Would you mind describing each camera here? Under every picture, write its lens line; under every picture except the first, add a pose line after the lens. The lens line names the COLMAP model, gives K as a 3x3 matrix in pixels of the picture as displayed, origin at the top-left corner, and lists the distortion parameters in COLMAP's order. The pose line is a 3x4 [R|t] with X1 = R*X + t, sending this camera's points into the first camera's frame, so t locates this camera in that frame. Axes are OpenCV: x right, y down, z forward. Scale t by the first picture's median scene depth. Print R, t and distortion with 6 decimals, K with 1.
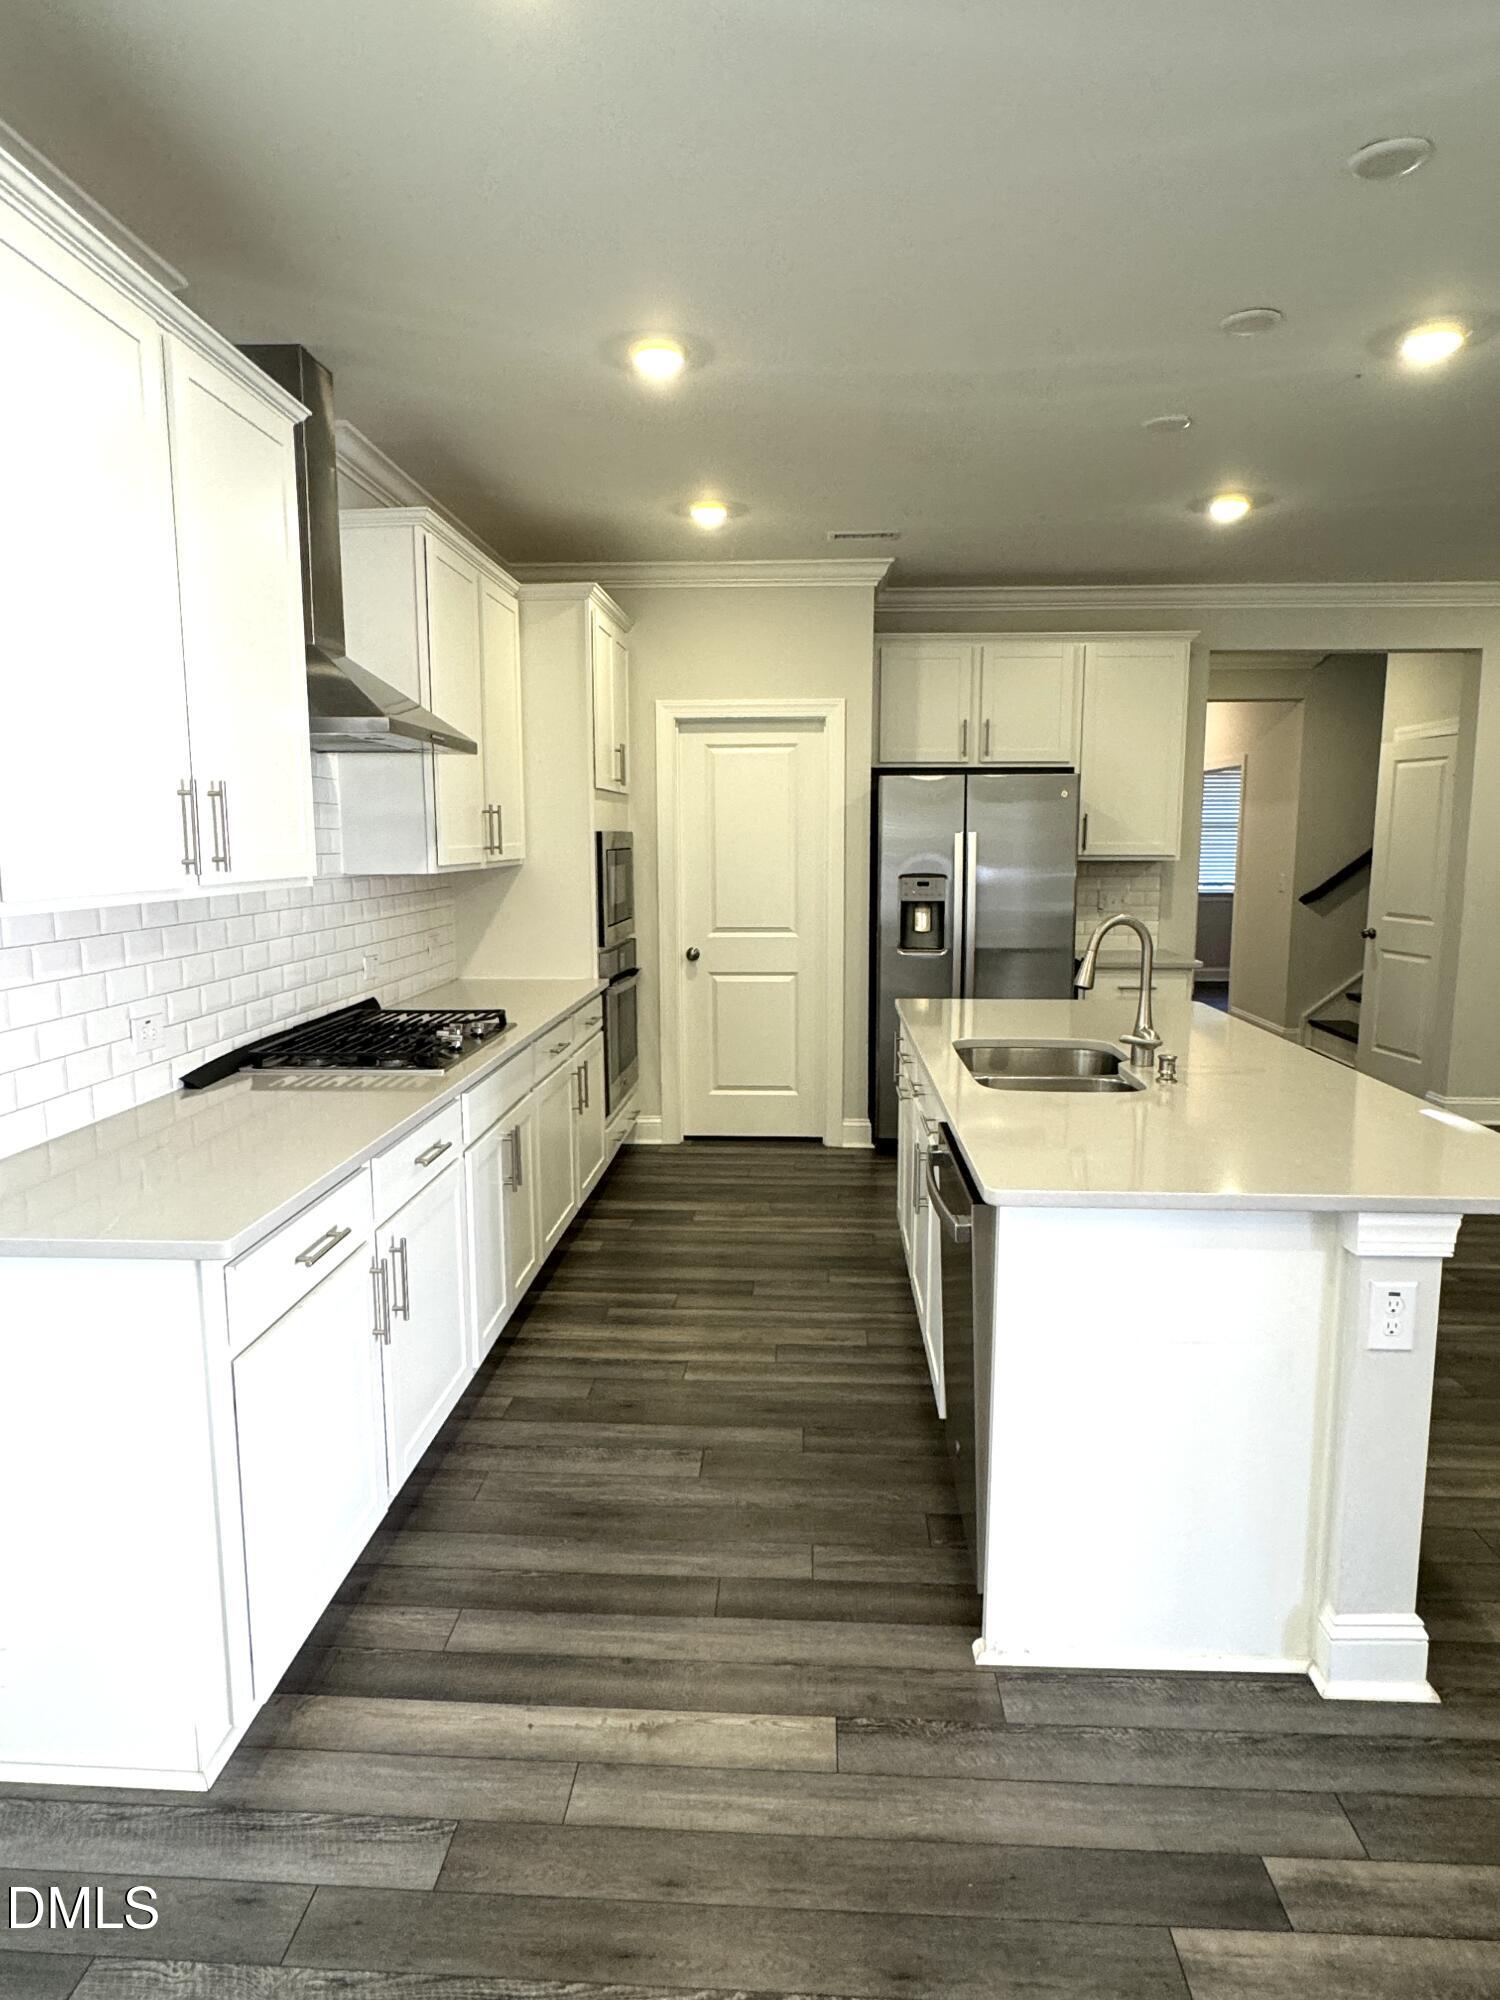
lens RADIAL K [[1188.5, 0, 750.0], [0, 1188.5, 1000.0], [0, 0, 1]] dist [-0.002733, -0.002301]
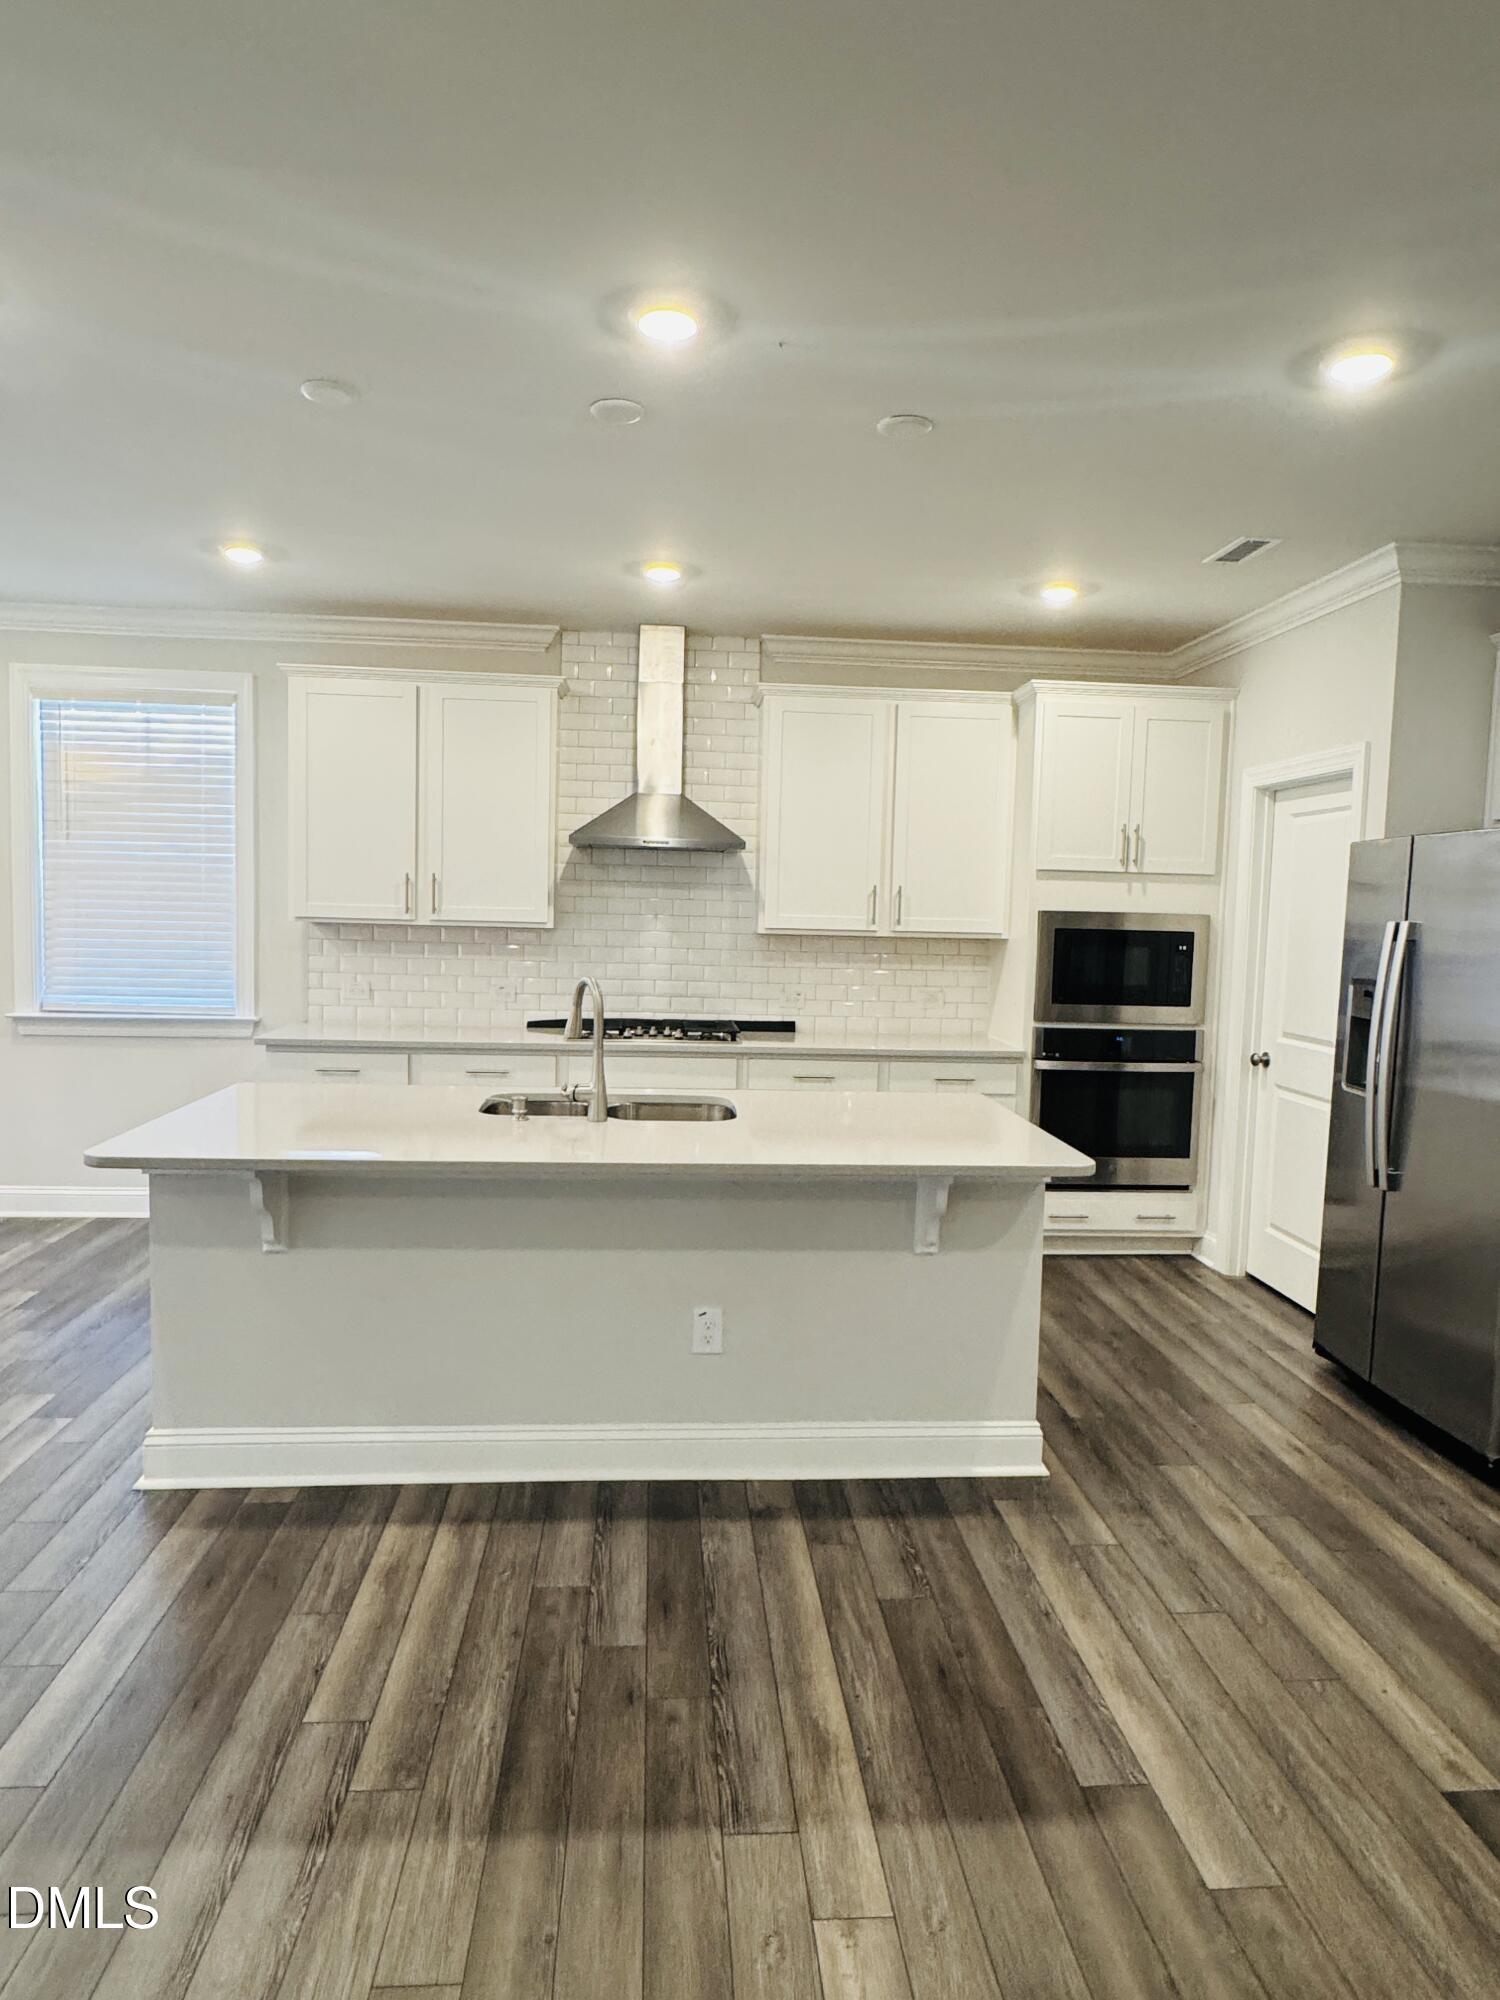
lens RADIAL K [[1207.0, 0, 757.3], [0, 1207.0, 1001.7], [0, 0, 1]] dist [-0.003865, 0.001579]
pose [[0.139692, 0.081706, -0.986818, 0.982395], [-0.161276, 0.985160, 0.058739, -0.094185], [0.976973, 0.150944, 0.150796, 0.672879]]
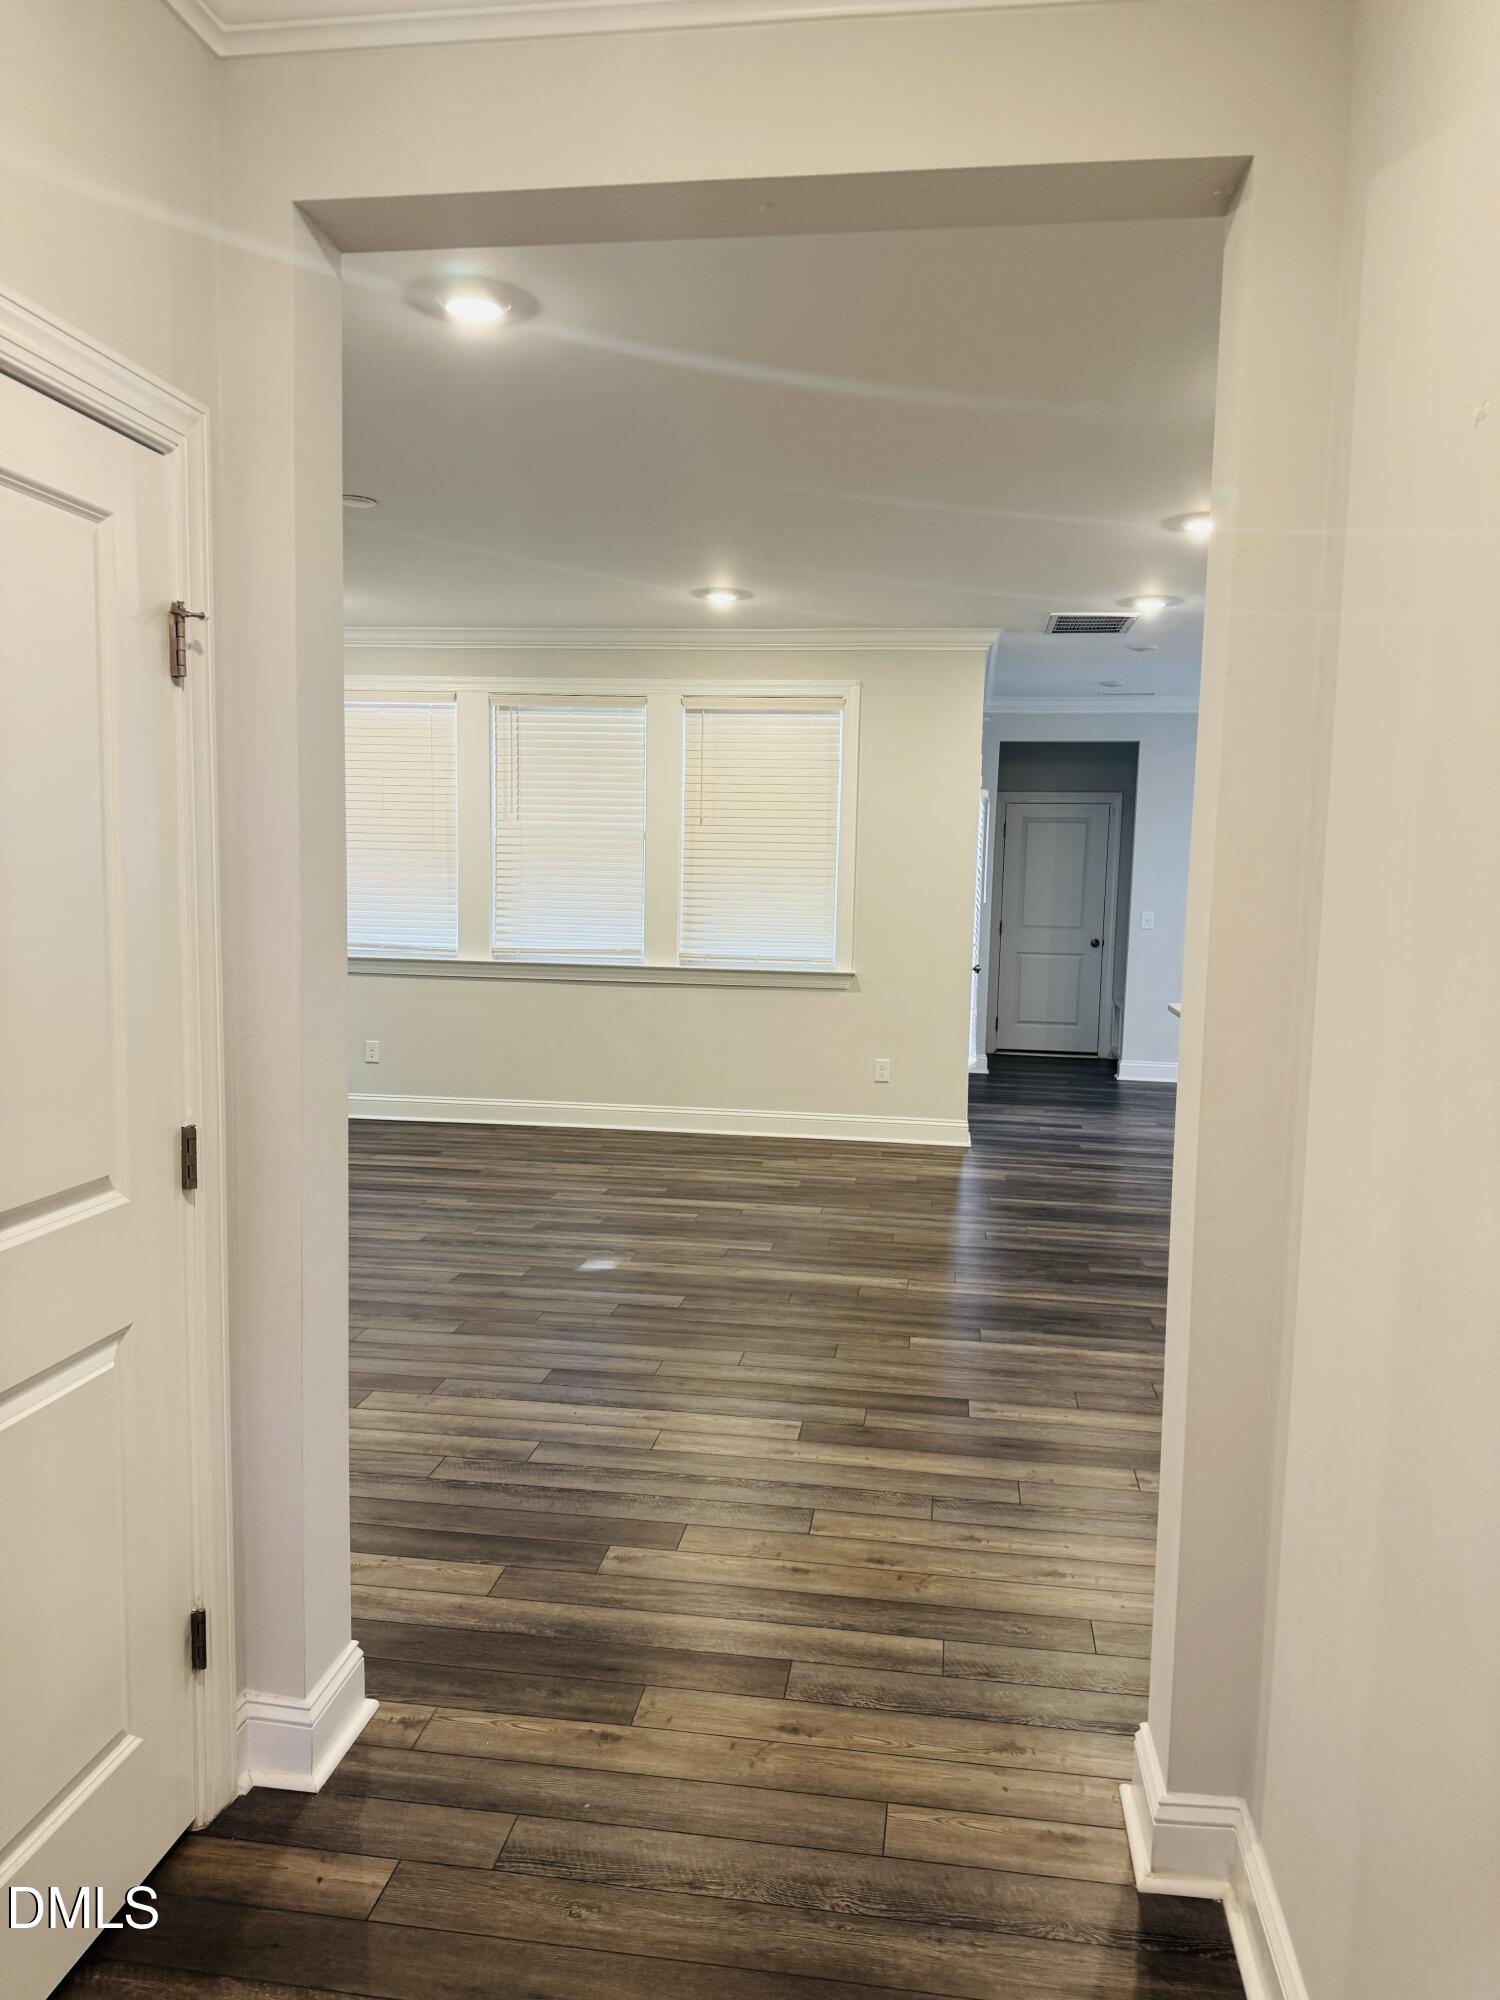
lens RADIAL K [[1493.5, 0, 748.8], [0, 1493.5, 1033.8], [0, 0, 1]] dist [0.143642, 0.000458]
pose [[-0.994344, -0.032049, 0.101253, 0.598212], [-0.005490, 0.967618, 0.252360, -0.307738], [-0.106062, 0.250377, -0.962321, 2.088211]]
